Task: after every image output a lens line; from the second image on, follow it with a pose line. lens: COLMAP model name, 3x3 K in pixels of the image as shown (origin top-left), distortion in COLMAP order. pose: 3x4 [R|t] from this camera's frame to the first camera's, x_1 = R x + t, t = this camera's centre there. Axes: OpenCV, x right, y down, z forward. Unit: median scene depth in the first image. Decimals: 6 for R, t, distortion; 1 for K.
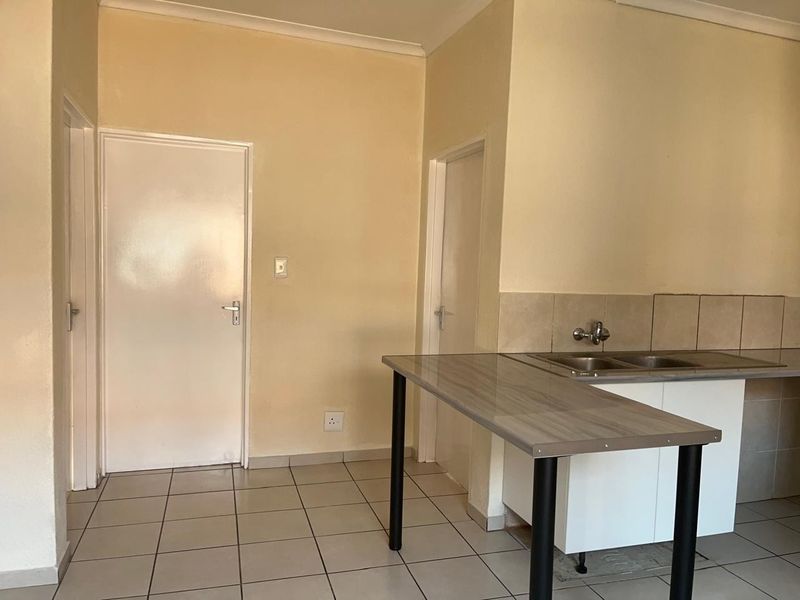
lens RADIAL K [[608.0, 0, 404.0], [0, 608.0, 301.5], [0, 0, 1]] dist [0.028287, -0.032988]
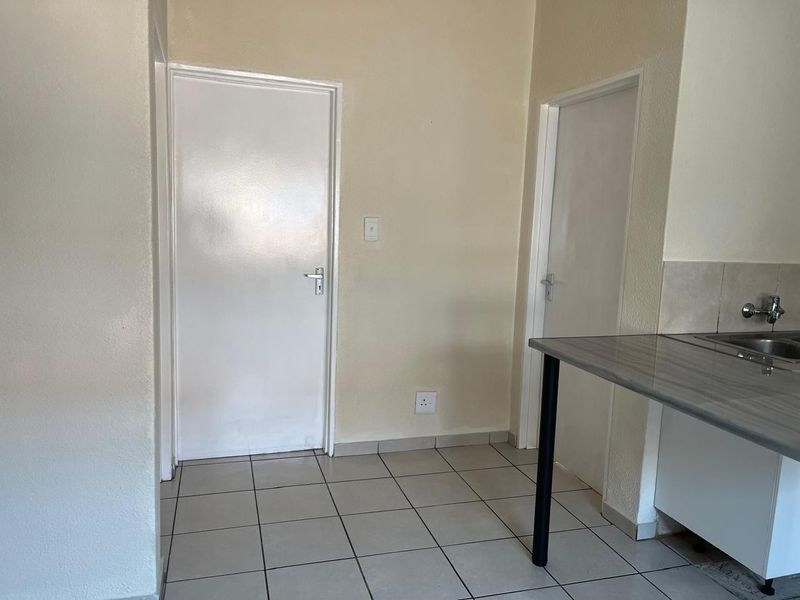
lens RADIAL K [[608.0, 0, 403.8], [0, 608.0, 294.1], [0, 0, 1]] dist [0.028287, -0.032988]
pose [[0.999921, 0.004476, -0.011770, -0.174111], [-0.003836, 0.998541, 0.053860, -0.012598], [0.011994, -0.053811, 0.998479, 0.151879]]
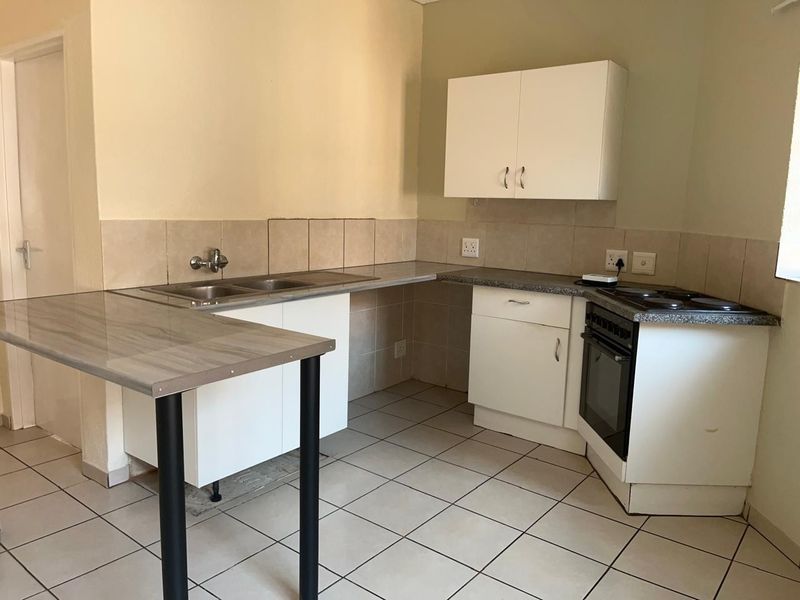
lens RADIAL K [[608.0, 0, 407.2], [0, 608.0, 294.5], [0, 0, 1]] dist [0.028287, -0.032988]
pose [[0.816992, -0.094327, 0.568882, 0.008604], [0.037489, 0.993132, 0.110832, 0.009092], [-0.575429, -0.069222, 0.814917, 0.027510]]
